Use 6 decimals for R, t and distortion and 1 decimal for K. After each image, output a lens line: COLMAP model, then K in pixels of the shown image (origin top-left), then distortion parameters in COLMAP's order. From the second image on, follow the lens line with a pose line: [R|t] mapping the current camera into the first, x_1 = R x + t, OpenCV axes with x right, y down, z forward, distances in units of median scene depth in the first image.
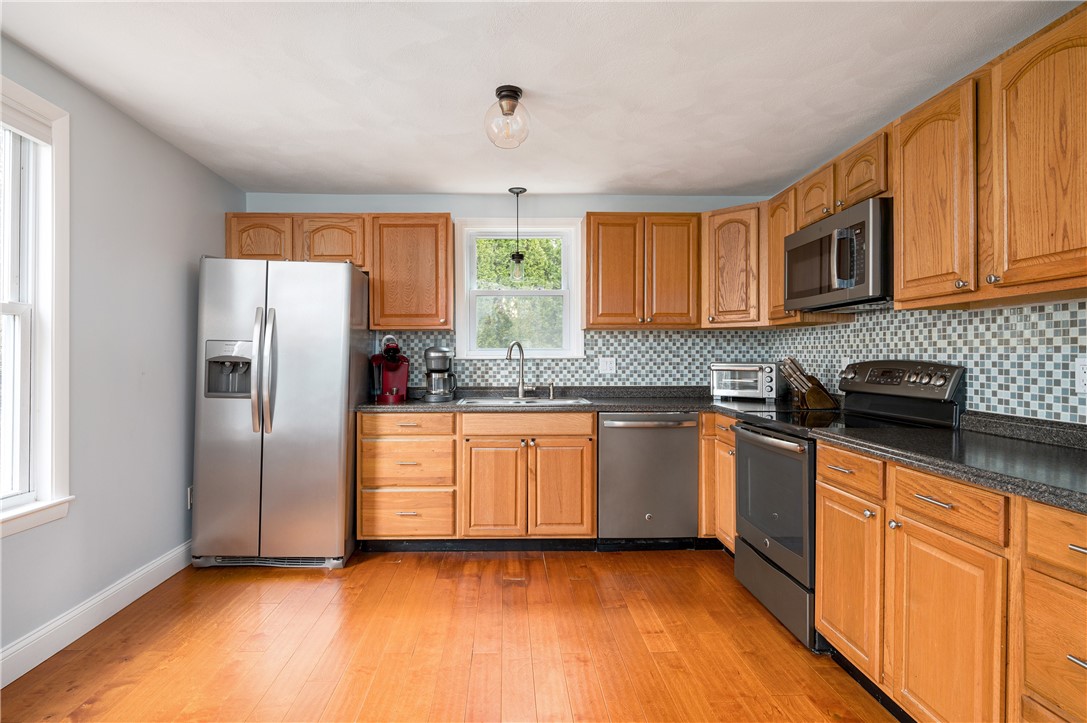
lens RADIAL K [[567.1, 0, 518.5], [0, 567.1, 355.8], [0, 0, 1]] dist [-0.001158, -0.001017]
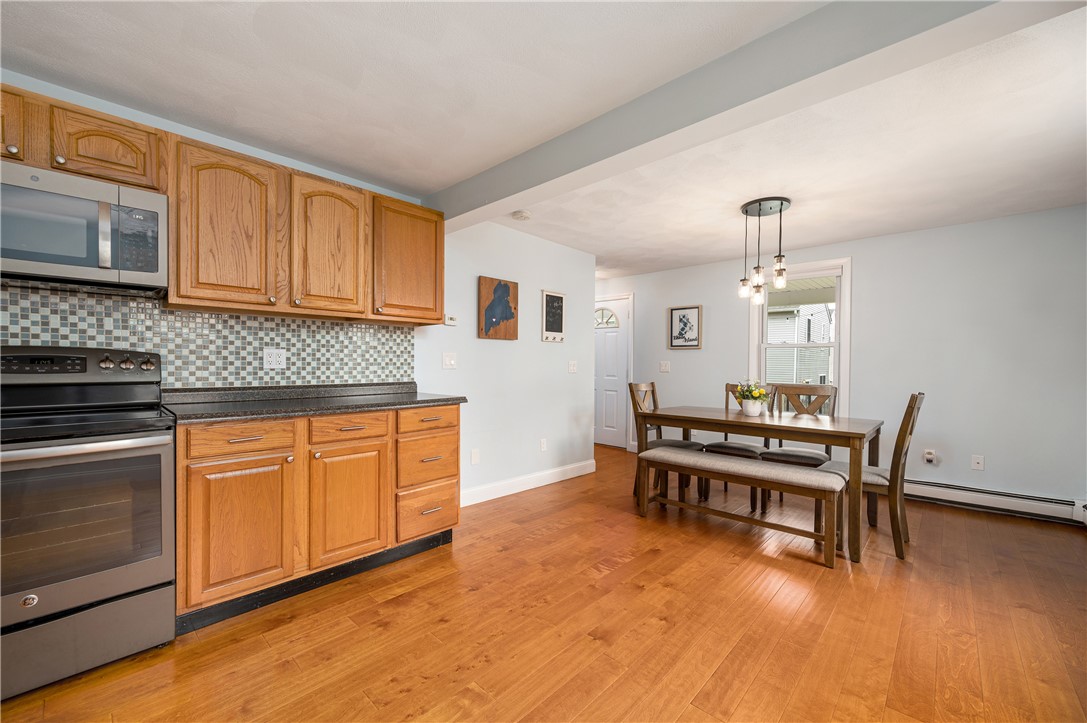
lens RADIAL K [[445.5, 0, 534.3], [0, 445.5, 370.2], [0, 0, 1]] dist [-0.002709, -0.000284]
pose [[-0.714403, -0.026151, 0.699245, -0.307587], [-0.014689, 0.999642, 0.022378, 0.014086], [-0.699580, 0.005715, -0.714532, 0.741486]]
